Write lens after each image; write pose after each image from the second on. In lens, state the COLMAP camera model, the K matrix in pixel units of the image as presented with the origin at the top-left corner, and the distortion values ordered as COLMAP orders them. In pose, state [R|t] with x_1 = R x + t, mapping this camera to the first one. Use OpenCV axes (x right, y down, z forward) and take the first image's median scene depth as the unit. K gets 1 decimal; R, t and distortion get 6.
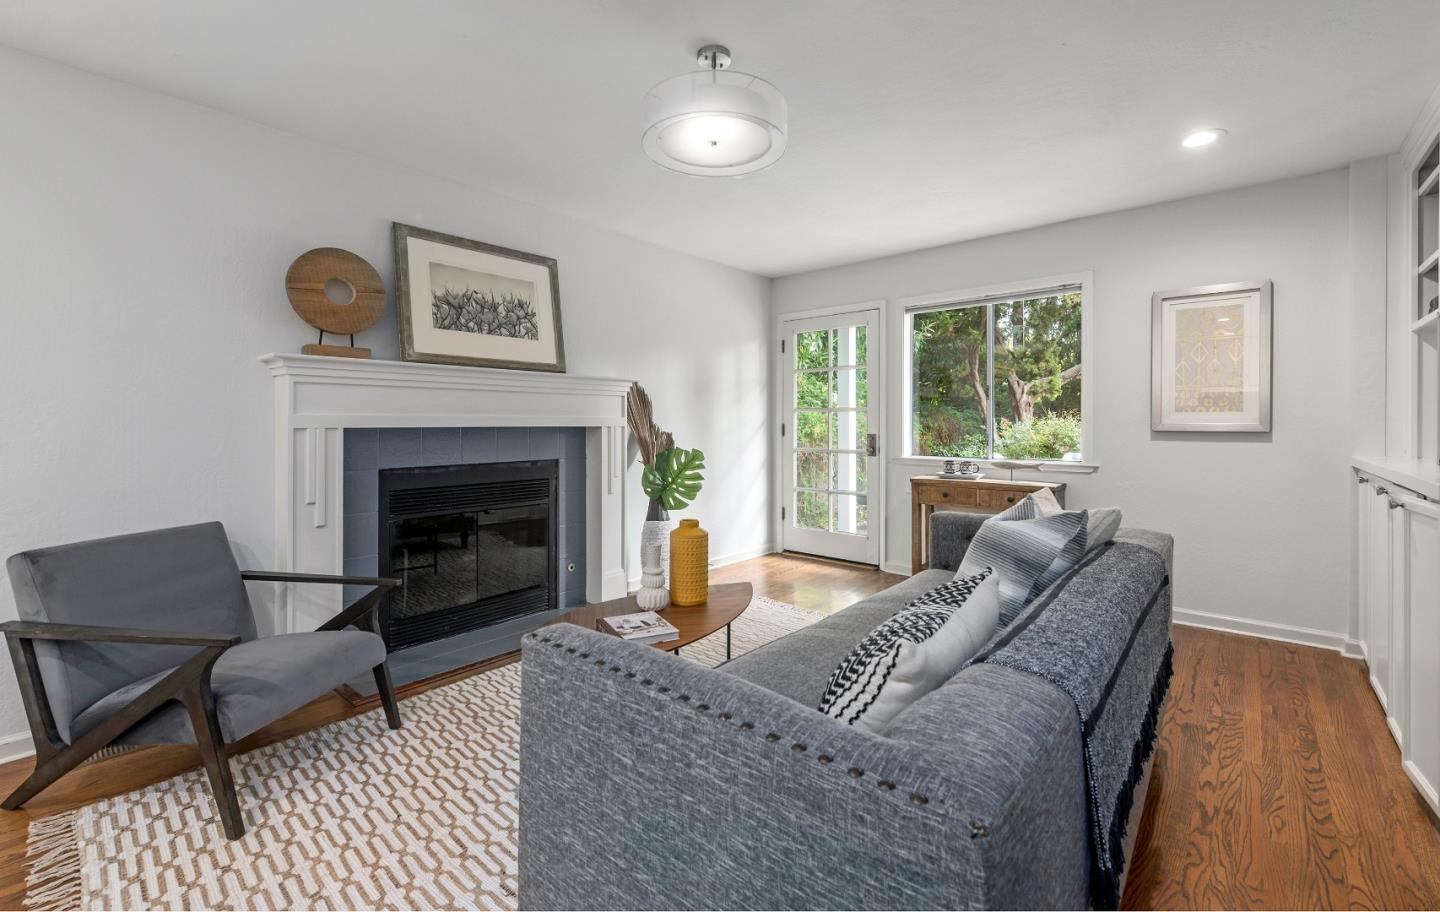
lens RADIAL K [[596.3, 0, 714.7], [0, 596.3, 439.8], [0, 0, 1]] dist [-0.000965, -0.000380]
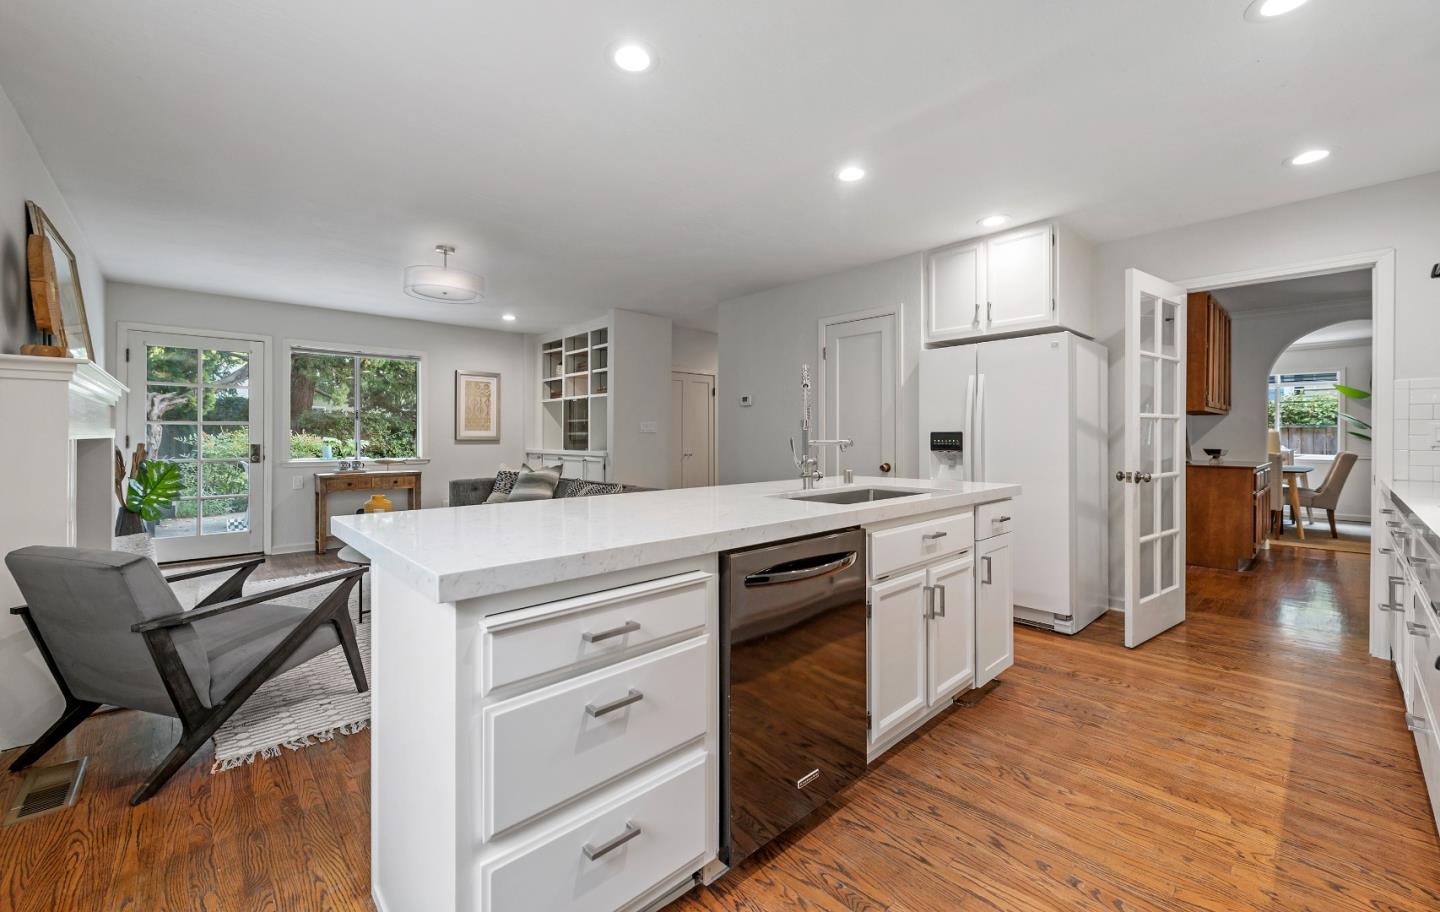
lens RADIAL K [[572.8, 0, 720.0], [0, 572.8, 434.0], [0, 0, 1]] dist [0.000422, -0.000213]
pose [[0.101630, 0.006113, 0.994803, -0.938255], [0.032476, 0.999428, -0.009459, 0.012396], [-0.994292, 0.033269, 0.101374, -0.050676]]
